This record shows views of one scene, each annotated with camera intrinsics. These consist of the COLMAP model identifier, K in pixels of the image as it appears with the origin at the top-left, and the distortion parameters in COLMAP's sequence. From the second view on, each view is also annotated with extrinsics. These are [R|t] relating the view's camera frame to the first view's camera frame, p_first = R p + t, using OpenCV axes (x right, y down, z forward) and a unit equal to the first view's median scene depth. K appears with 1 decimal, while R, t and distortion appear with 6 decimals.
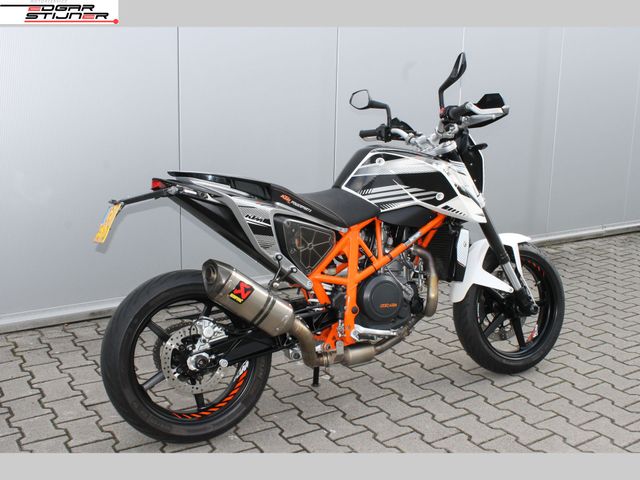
lens RADIAL K [[751.8, 0, 319.9], [0, 751.8, 243.1], [0, 0, 1]] dist [-0.052630, 0.000000]
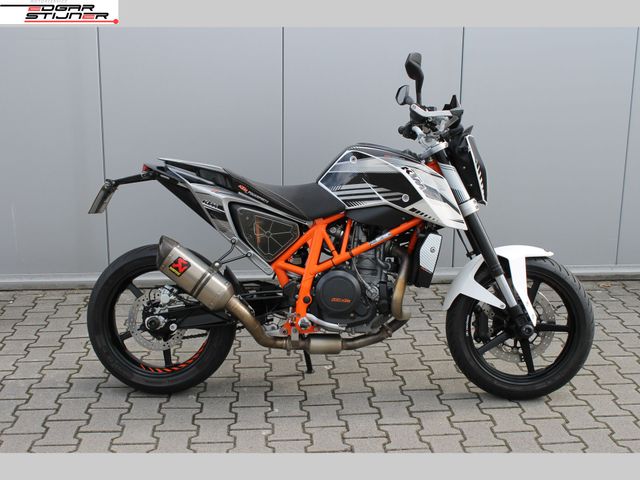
lens RADIAL K [[823.5, 0, 296.1], [0, 823.5, 225.1], [0, 0, 1]] dist [-0.075843, 0.000000]
pose [[0.864664, 0.090369, -0.494156, 0.589164], [-0.097457, 0.995174, 0.011466, -0.026101], [0.492807, 0.038244, 0.869298, -0.006387]]
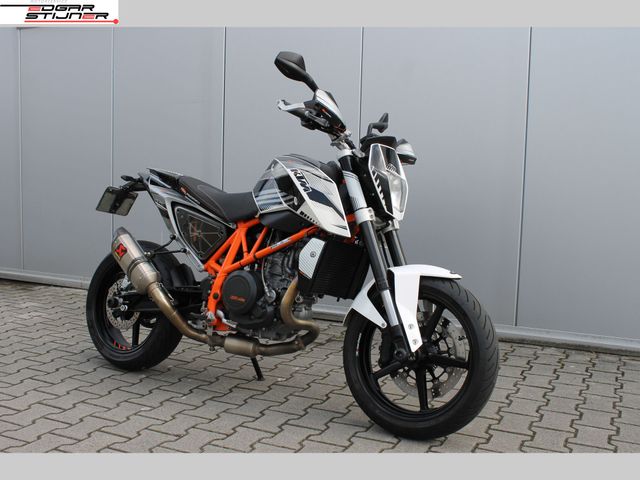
lens RADIAL K [[661.3, 0, 322.2], [0, 661.3, 235.1], [0, 0, 1]] dist [-0.110868, 0.000000]
pose [[0.525777, 0.068284, -0.847878, 0.939164], [-0.207608, 0.976930, -0.050063, 0.017781], [0.824899, 0.202349, 0.527823, 0.600862]]
